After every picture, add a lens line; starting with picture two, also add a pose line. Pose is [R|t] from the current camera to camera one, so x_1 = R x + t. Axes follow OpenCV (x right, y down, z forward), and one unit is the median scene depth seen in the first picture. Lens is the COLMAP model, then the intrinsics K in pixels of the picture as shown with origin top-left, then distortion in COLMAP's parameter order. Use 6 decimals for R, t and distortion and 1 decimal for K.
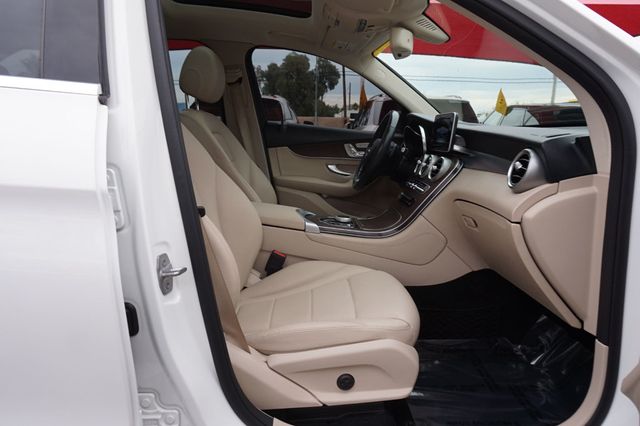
lens RADIAL K [[433.1, 0, 320.0], [0, 433.1, 213.0], [0, 0, 1]] dist [-0.051467, -0.000275]
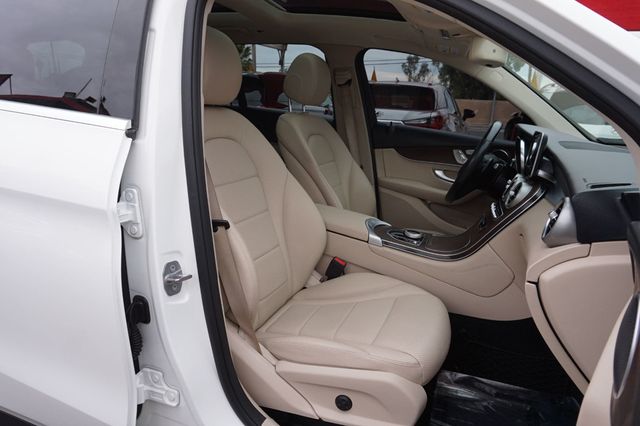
lens RADIAL K [[432.7, 0, 320.0], [0, 432.7, 213.0], [0, 0, 1]] dist [-0.040122, 0.042336]
pose [[0.923875, 0.115253, -0.364927, 0.222726], [-0.099252, 0.993105, 0.062375, -0.078793], [0.369599, -0.021407, 0.928945, 0.021578]]
